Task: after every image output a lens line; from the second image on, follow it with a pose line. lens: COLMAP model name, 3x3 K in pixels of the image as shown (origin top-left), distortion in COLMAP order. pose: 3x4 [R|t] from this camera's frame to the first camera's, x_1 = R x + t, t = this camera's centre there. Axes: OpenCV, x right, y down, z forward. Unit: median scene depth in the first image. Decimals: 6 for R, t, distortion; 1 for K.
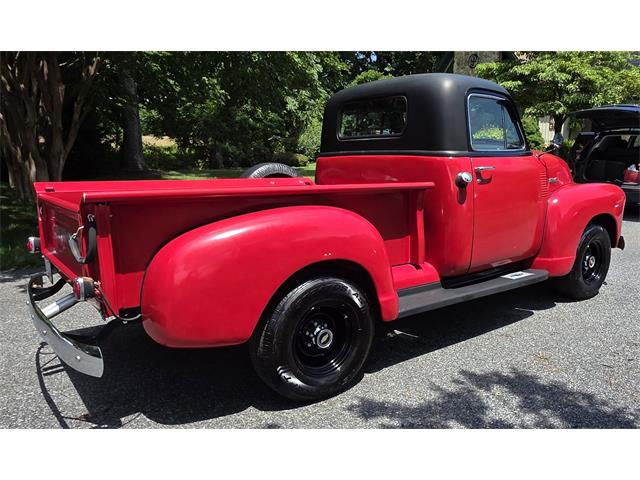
lens RADIAL K [[493.7, 0, 338.2], [0, 493.7, 243.2], [0, 0, 1]] dist [-0.000367, 0.003169]
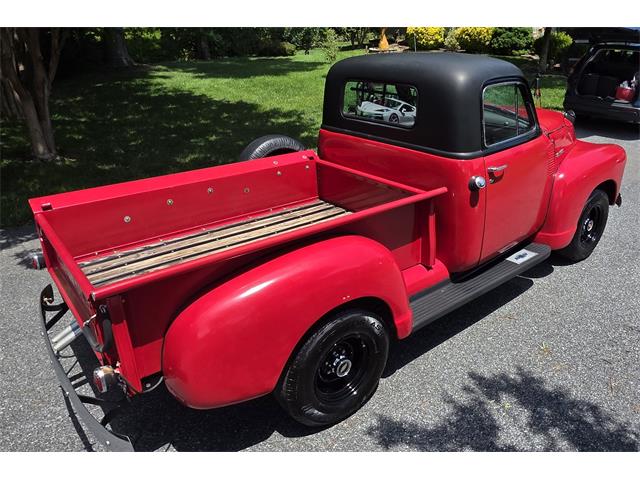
lens RADIAL K [[468.6, 0, 343.1], [0, 468.6, 218.3], [0, 0, 1]] dist [0.001980, 0.001896]
pose [[0.999138, -0.029313, 0.029399, -0.040557], [0.022950, 0.980088, 0.197235, -0.255377], [-0.034595, -0.196390, 0.979915, 0.089391]]
